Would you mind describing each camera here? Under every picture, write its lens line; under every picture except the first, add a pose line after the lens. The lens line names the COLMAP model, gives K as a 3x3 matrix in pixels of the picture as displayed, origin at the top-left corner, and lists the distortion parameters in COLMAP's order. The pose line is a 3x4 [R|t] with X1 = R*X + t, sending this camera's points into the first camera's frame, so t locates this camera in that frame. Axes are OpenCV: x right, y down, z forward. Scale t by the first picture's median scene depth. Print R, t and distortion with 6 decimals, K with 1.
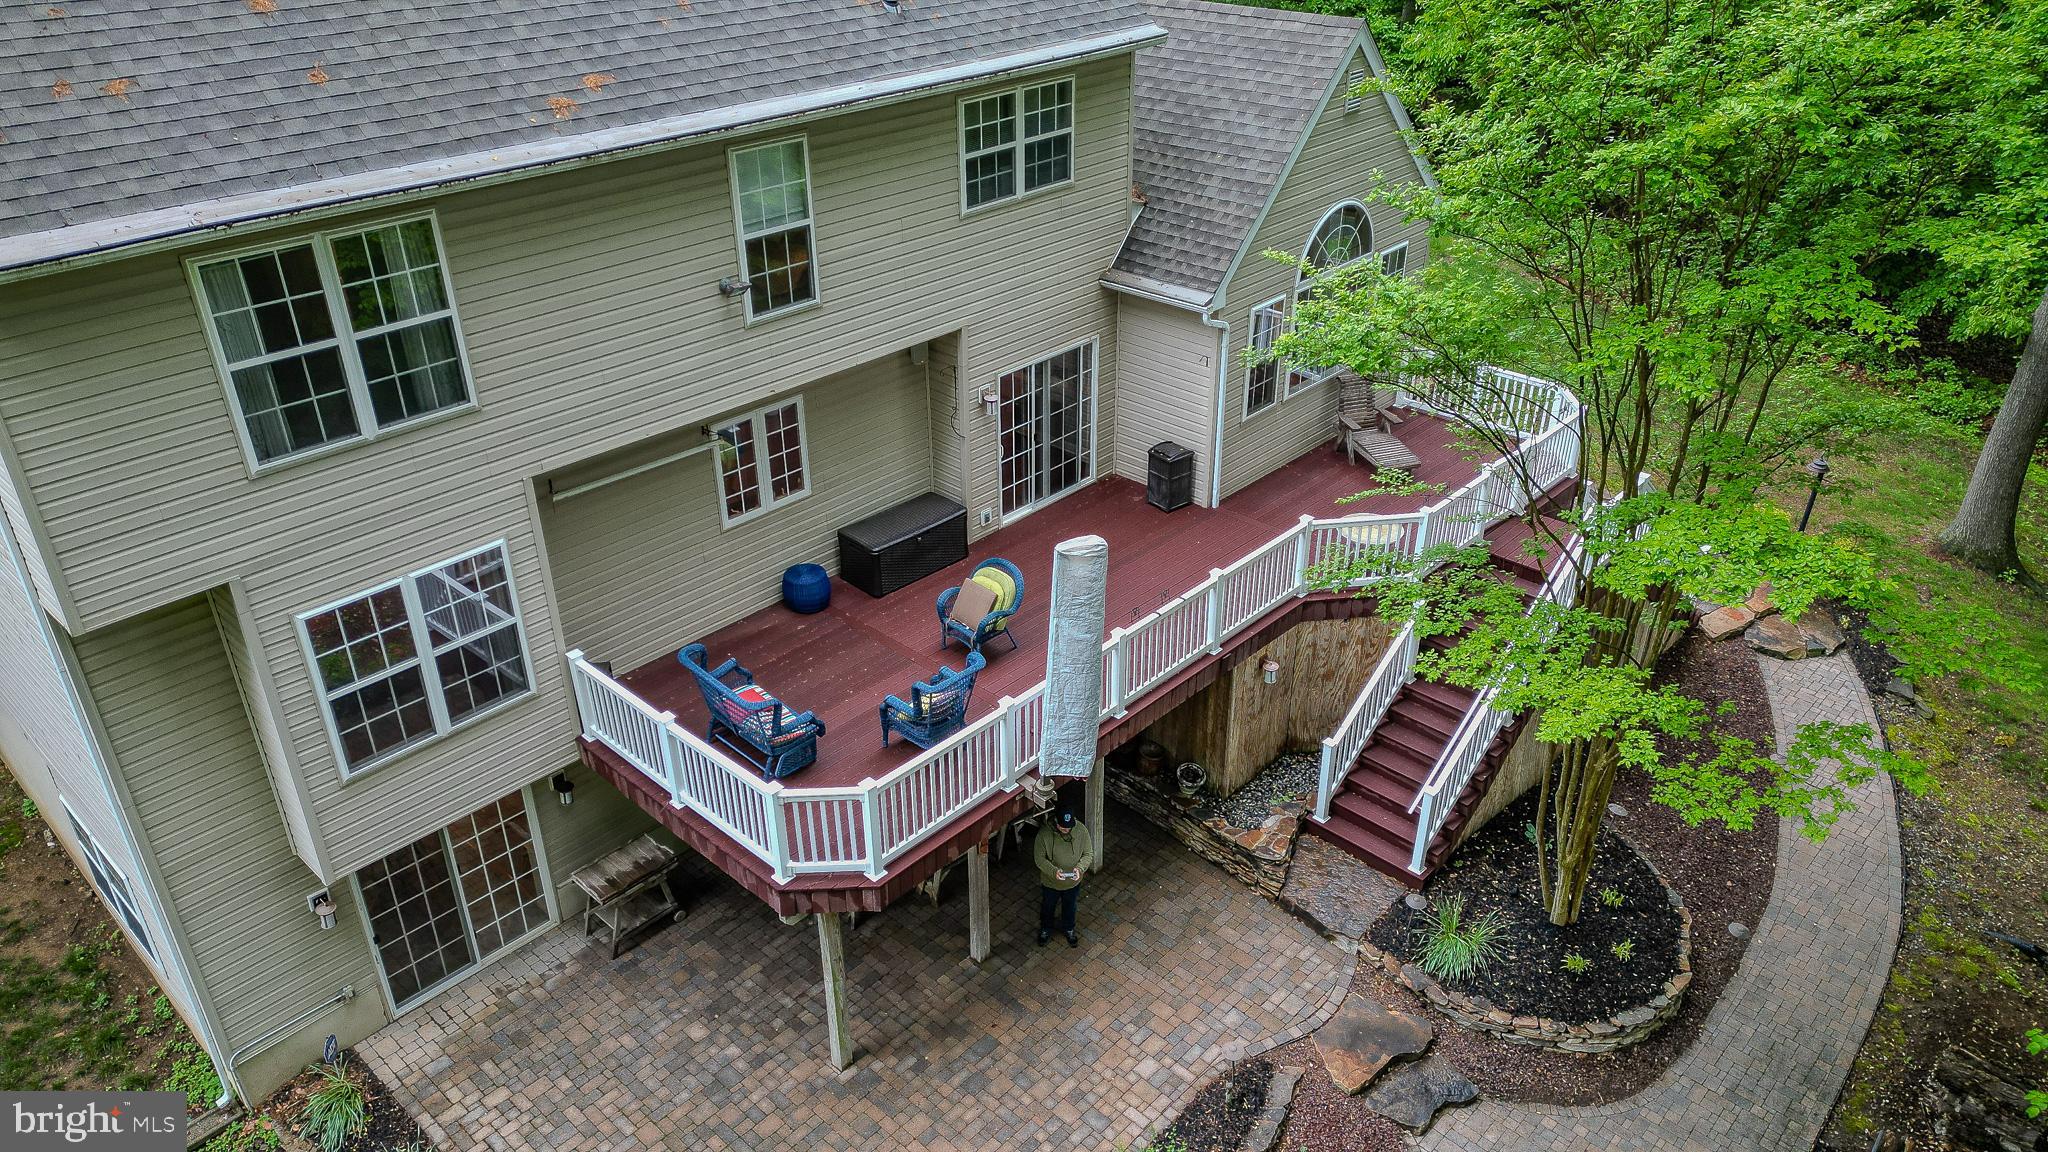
lens RADIAL K [[1405.2, 0, 1026.8], [0, 1405.2, 582.6], [0, 0, 1]] dist [0.039725, -0.020402]
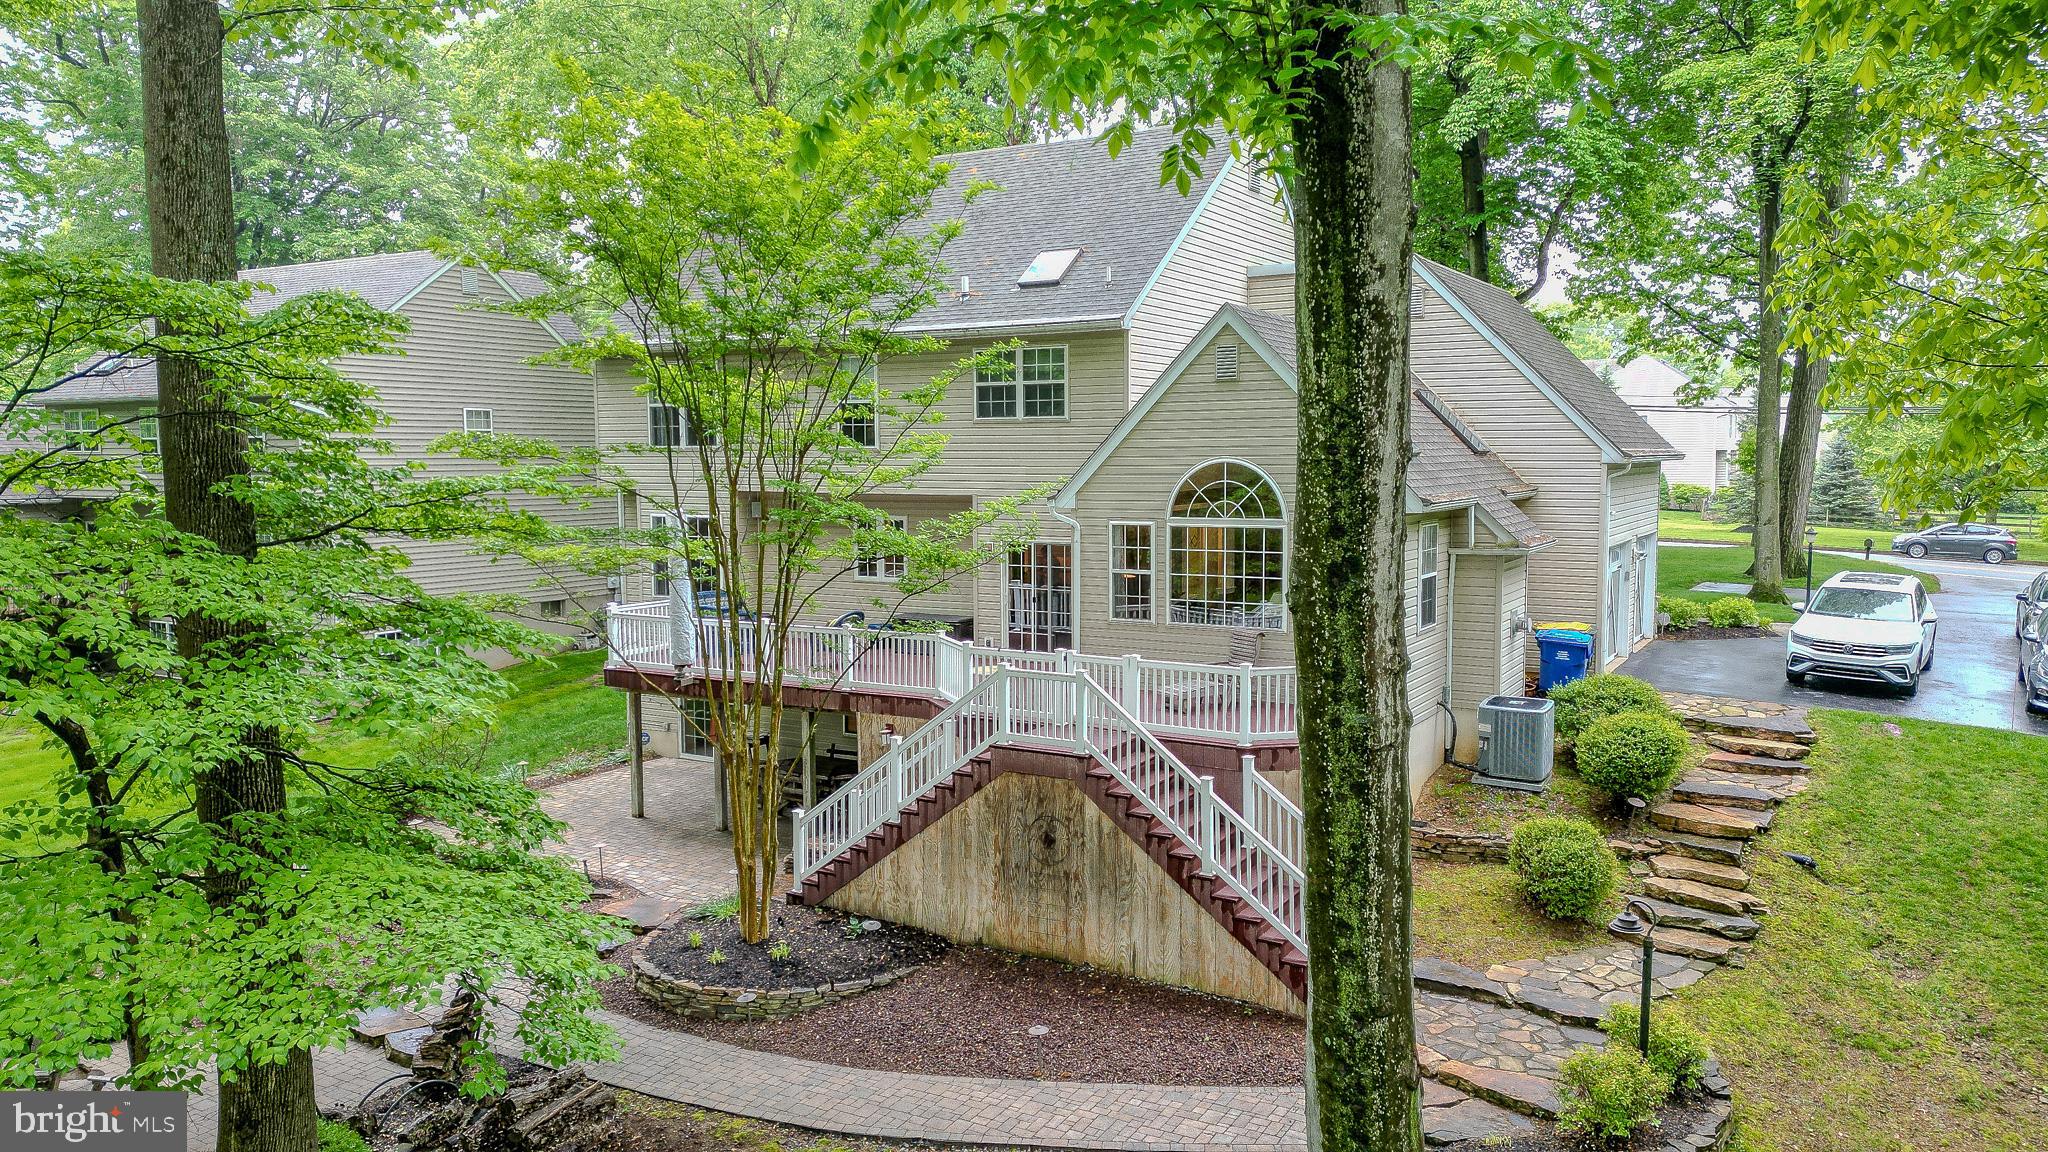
lens RADIAL K [[1405.2, 0, 1023.9], [0, 1405.2, 564.6], [0, 0, 1]] dist [0.039725, -0.020402]
pose [[0.231028, 0.099063, -0.967891, 1.591566], [-0.473262, 0.880626, -0.022832, -0.121126], [0.850088, 0.463340, 0.250332, 0.786954]]
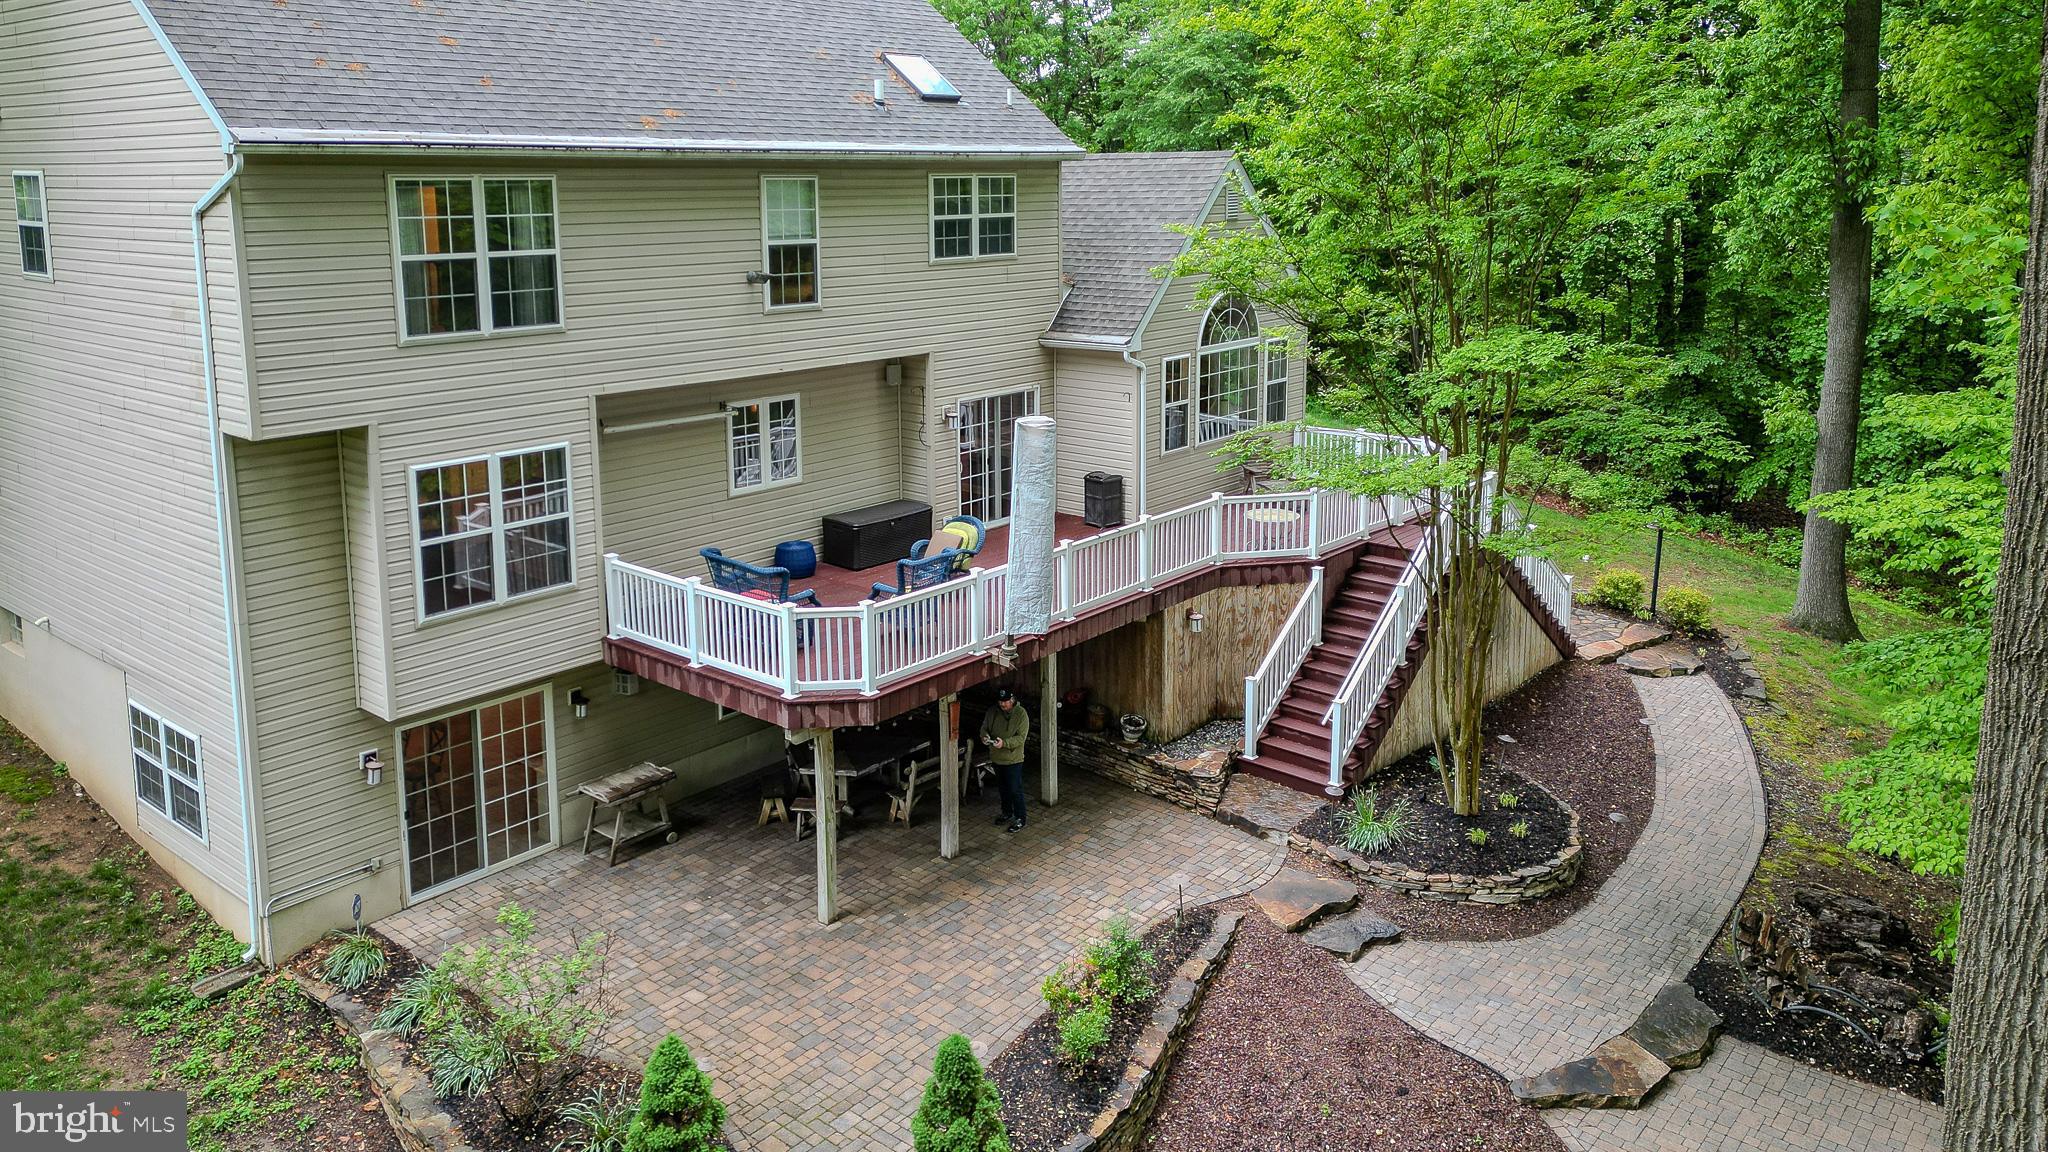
lens RADIAL K [[1476.2, 0, 1022.1], [0, 1476.2, 420.5], [0, 0, 1]] dist [0.049269, -0.000563]
pose [[0.998657, -0.005575, 0.051516, -0.035530], [0.023480, 0.934957, -0.353982, 0.371182], [-0.046192, 0.354716, 0.933832, -0.211572]]
